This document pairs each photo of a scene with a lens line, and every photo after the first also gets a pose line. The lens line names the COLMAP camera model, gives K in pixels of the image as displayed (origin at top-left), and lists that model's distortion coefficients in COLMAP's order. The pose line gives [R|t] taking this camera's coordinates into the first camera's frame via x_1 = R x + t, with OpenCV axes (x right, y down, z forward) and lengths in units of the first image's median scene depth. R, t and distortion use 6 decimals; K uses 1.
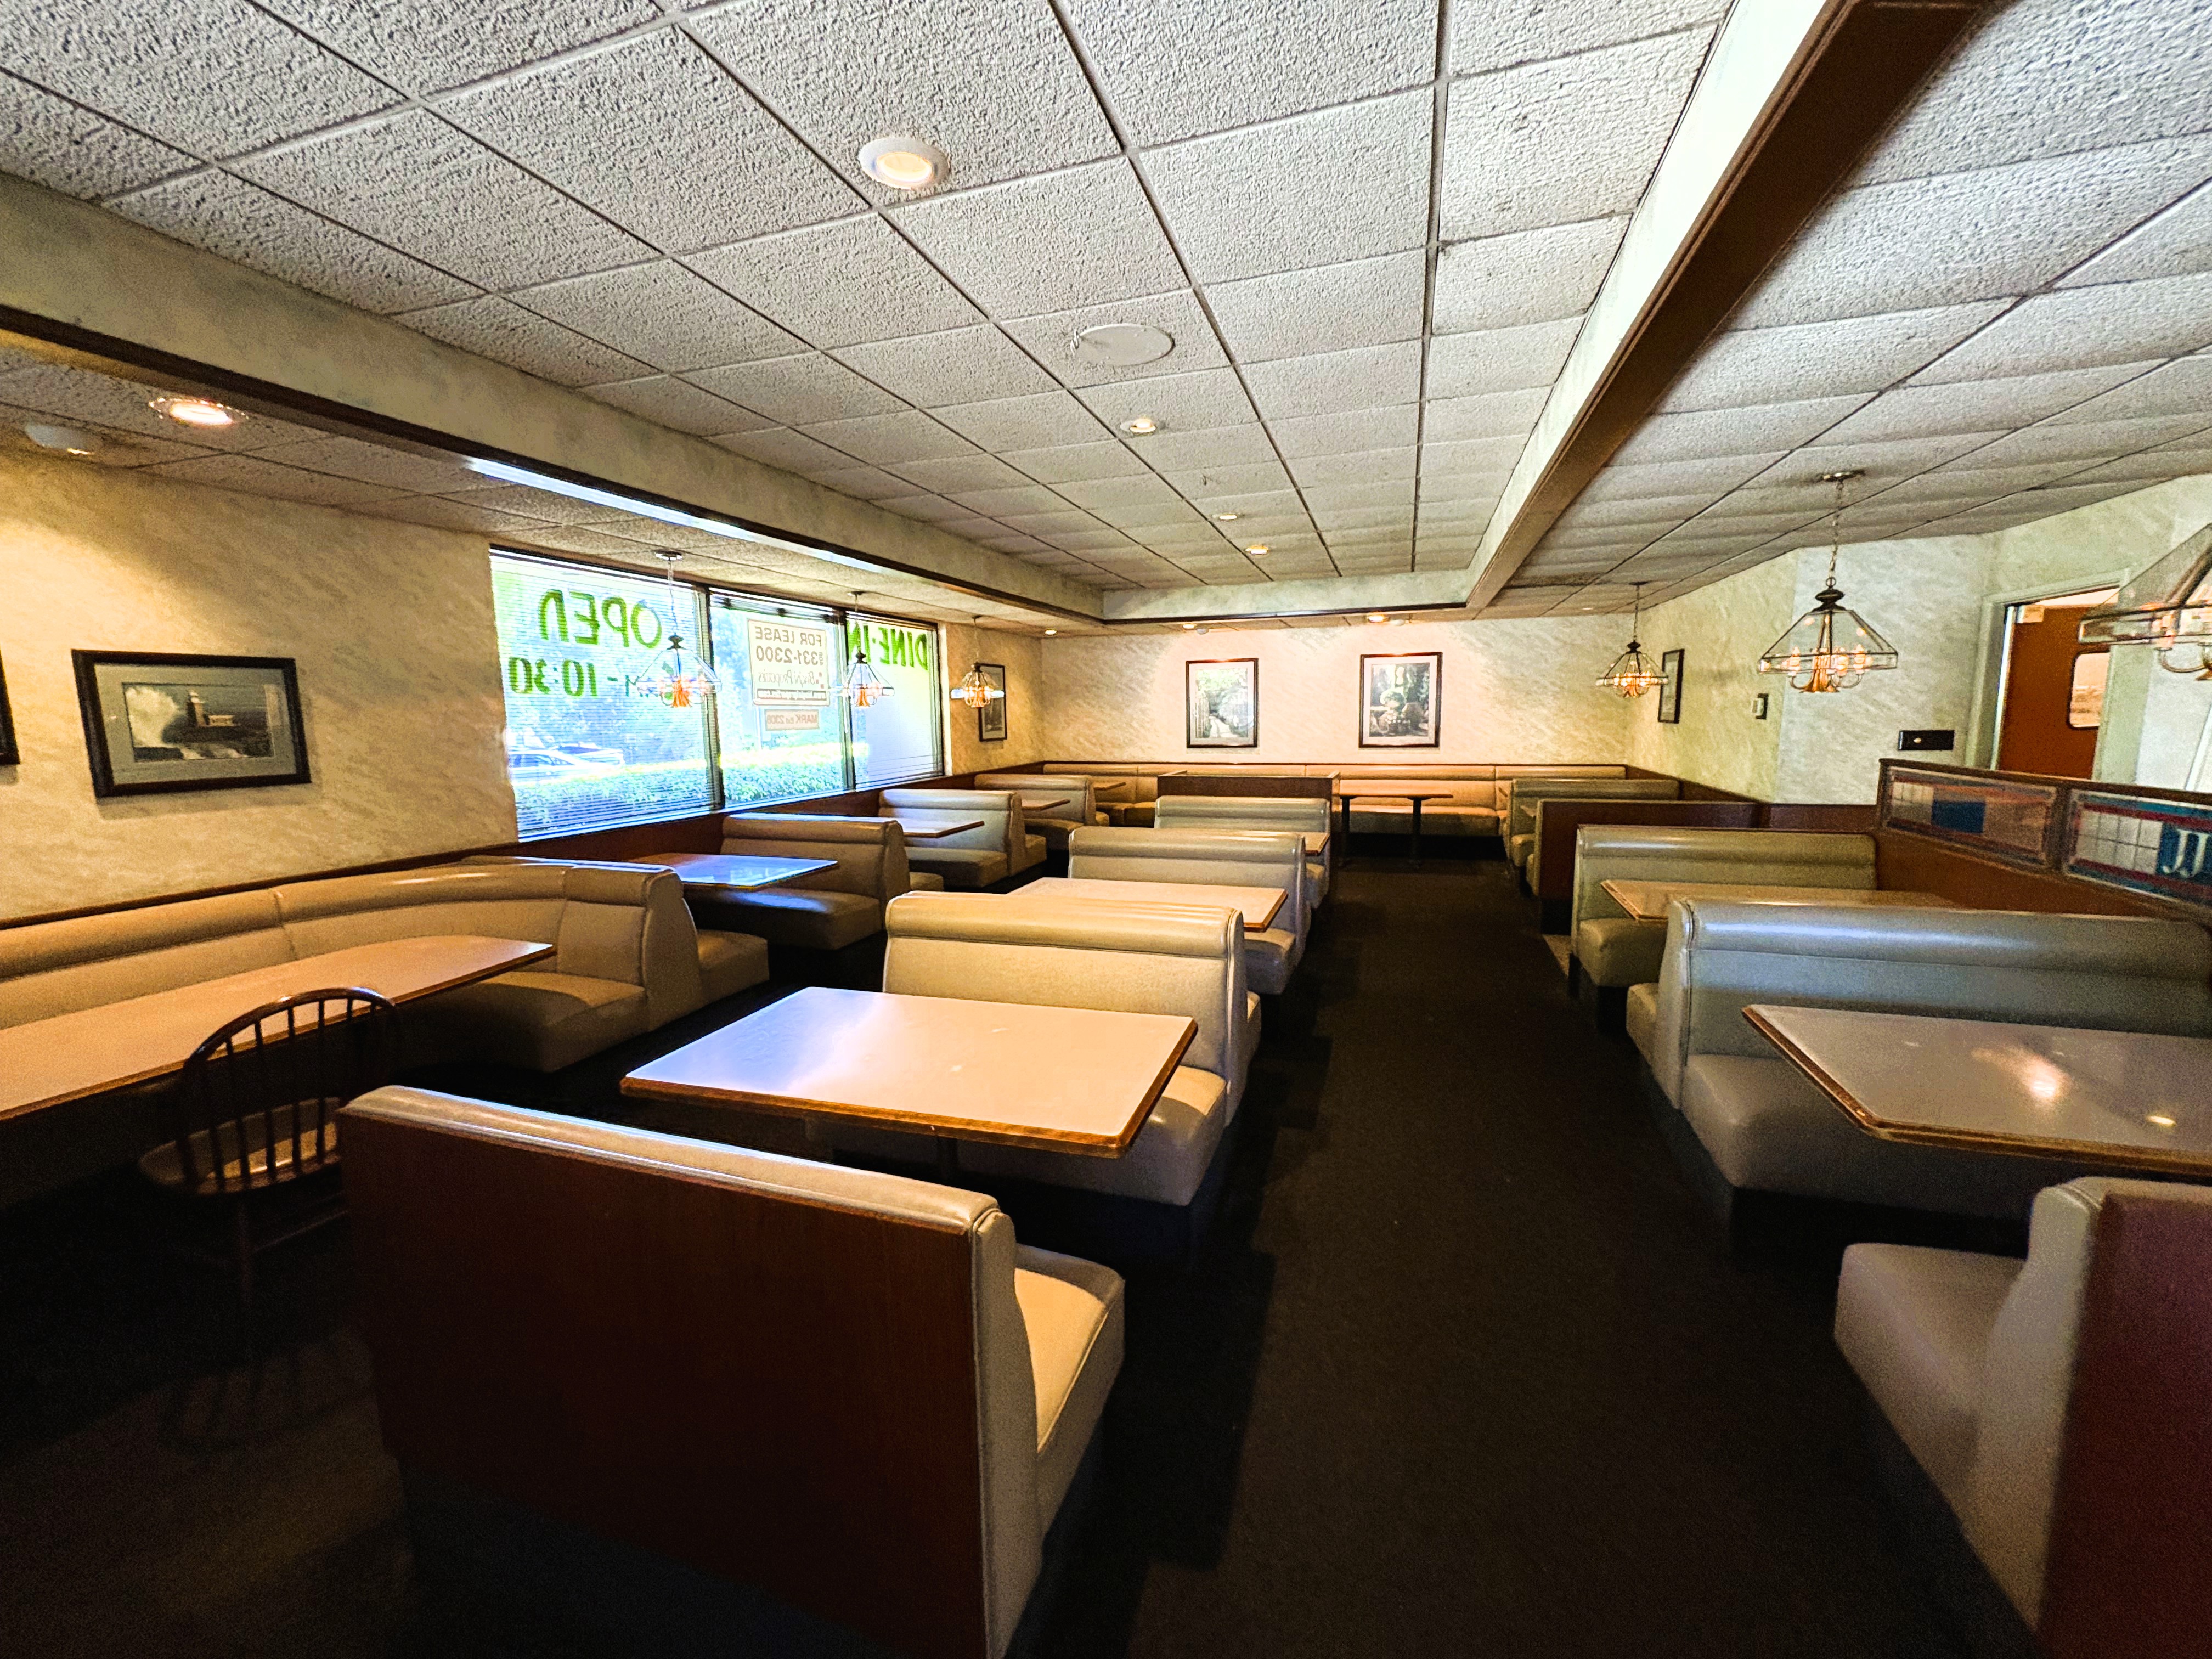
lens RADIAL K [[880.1, 0, 1092.2], [0, 880.1, 824.2], [0, 0, 1]] dist [0.000939, 0.000060]
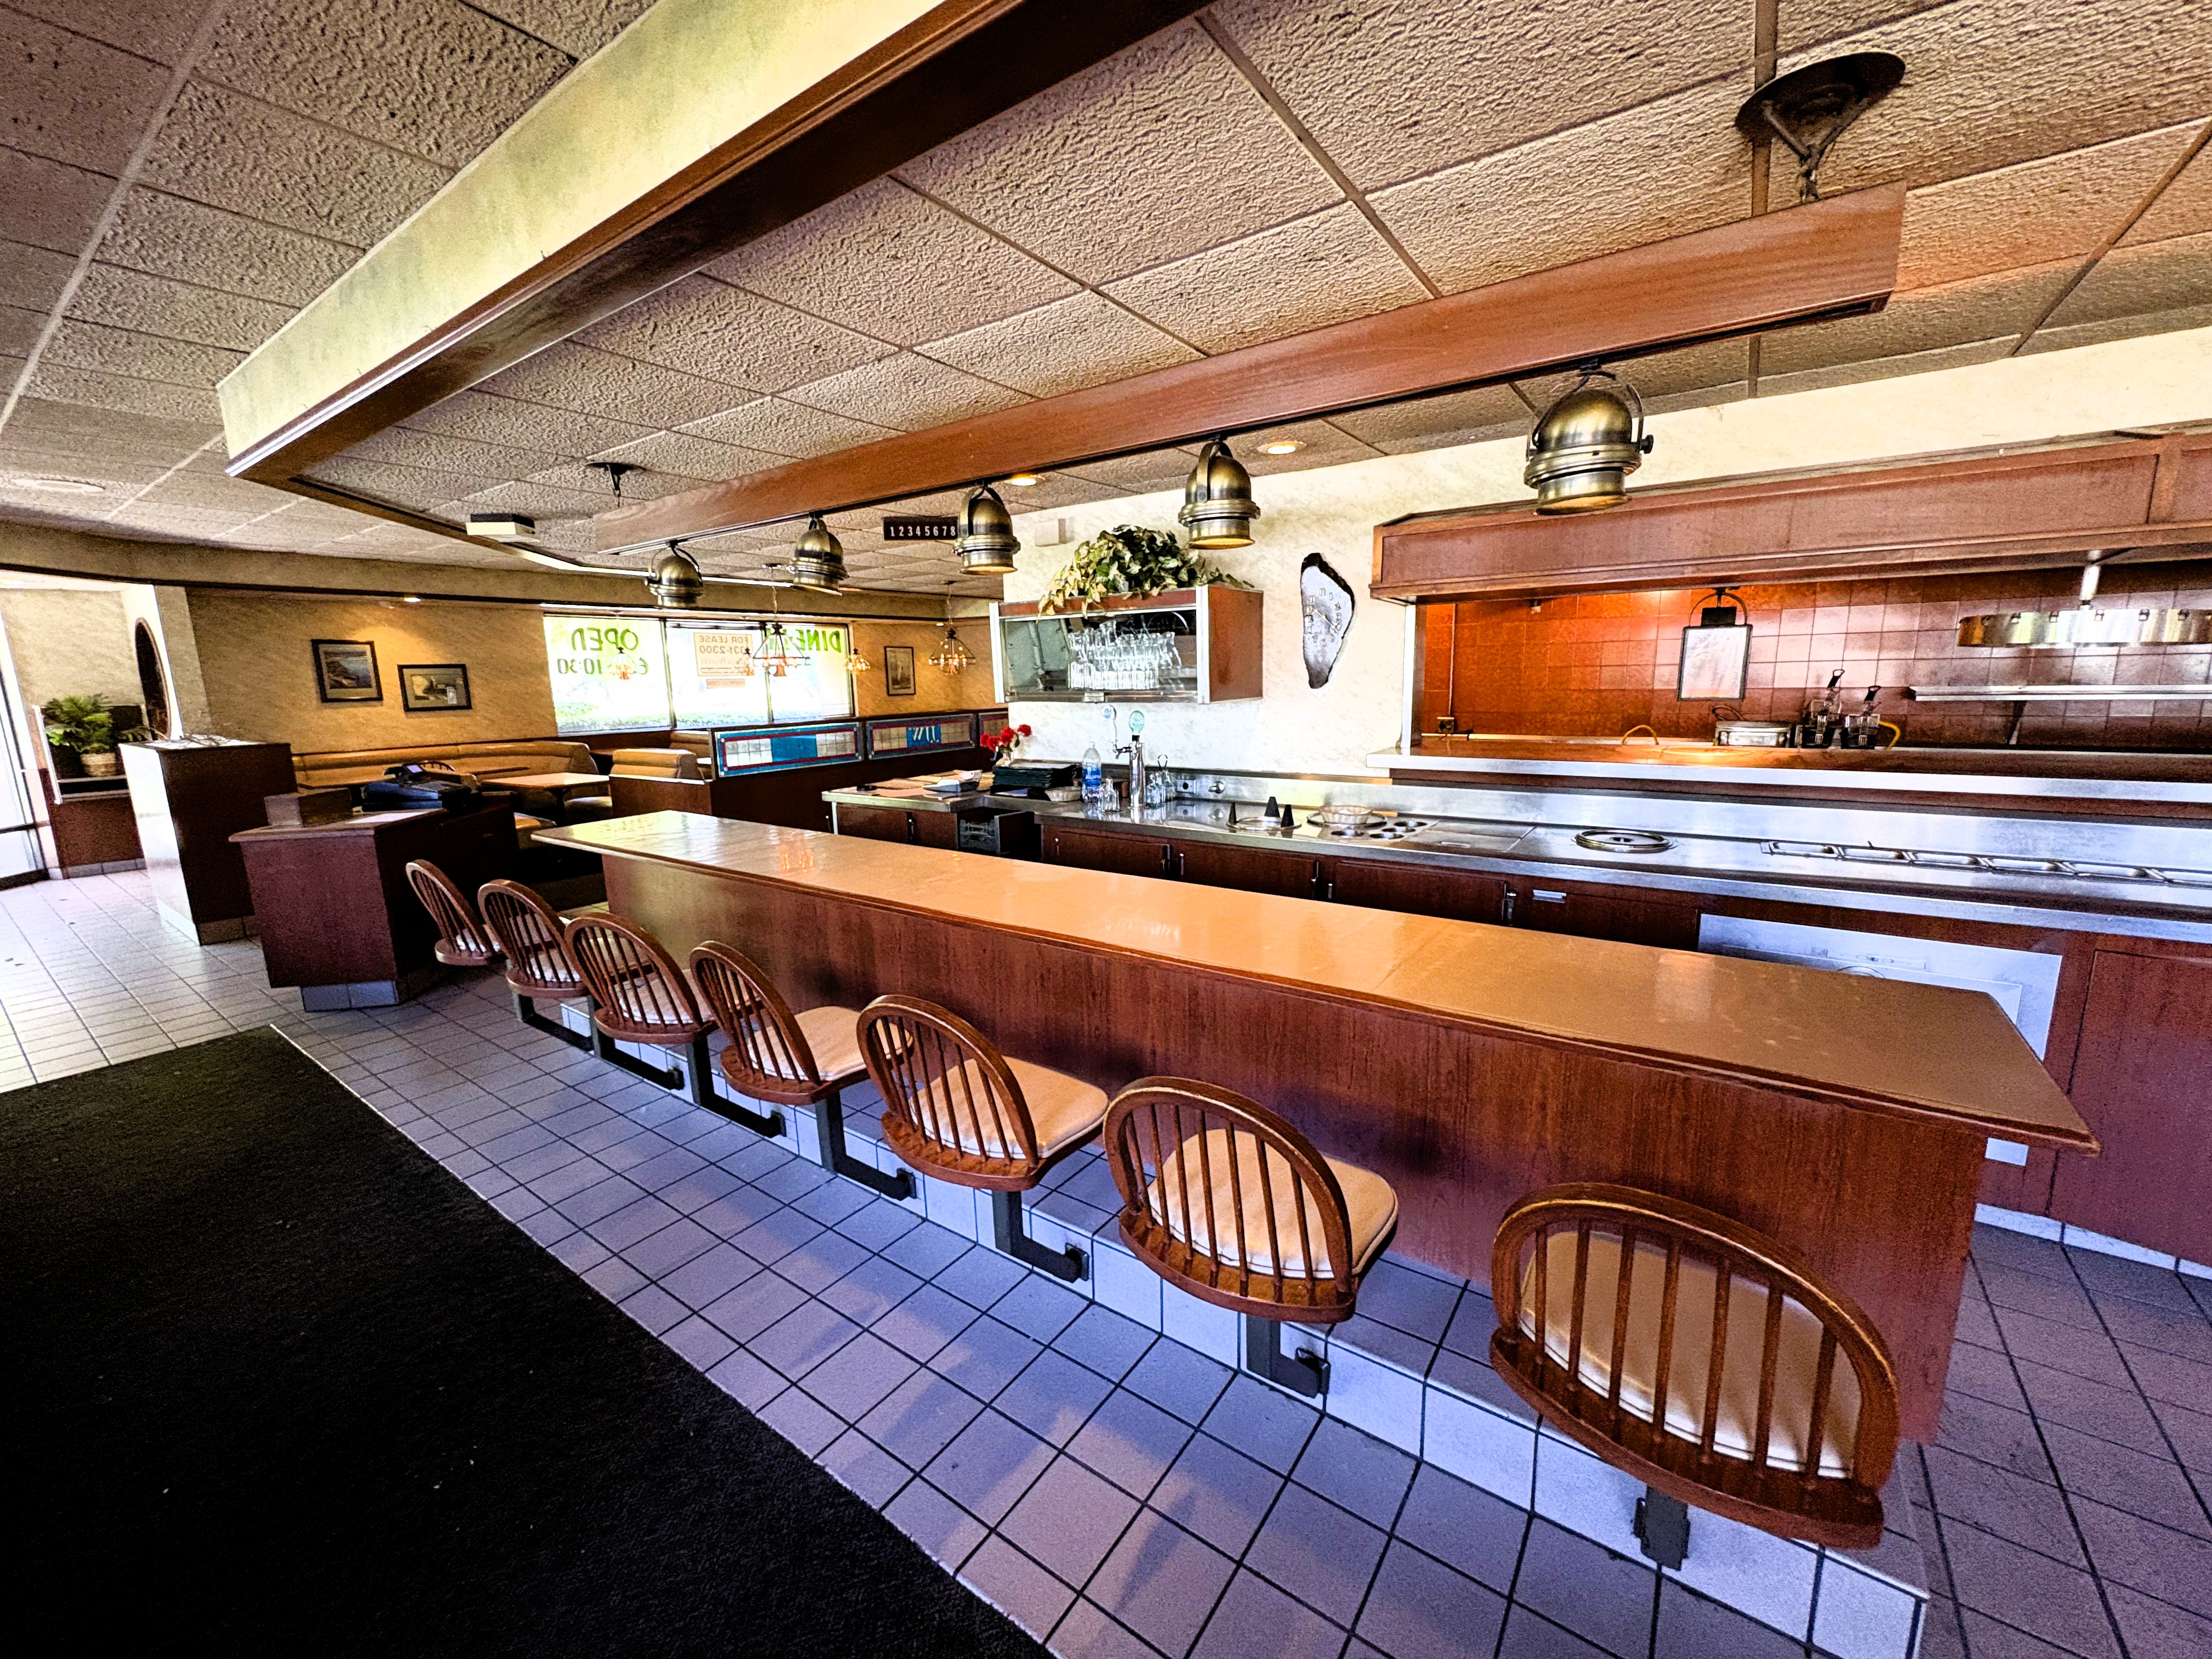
lens RADIAL K [[880.1, 0, 1098.5], [0, 880.1, 828.6], [0, 0, 1]] dist [0.000939, 0.000060]
pose [[0.955542, 0.042669, -0.291752, 1.186115], [-0.027476, 0.998054, 0.055978, 0.077697], [0.293573, -0.045473, 0.954854, -0.705544]]
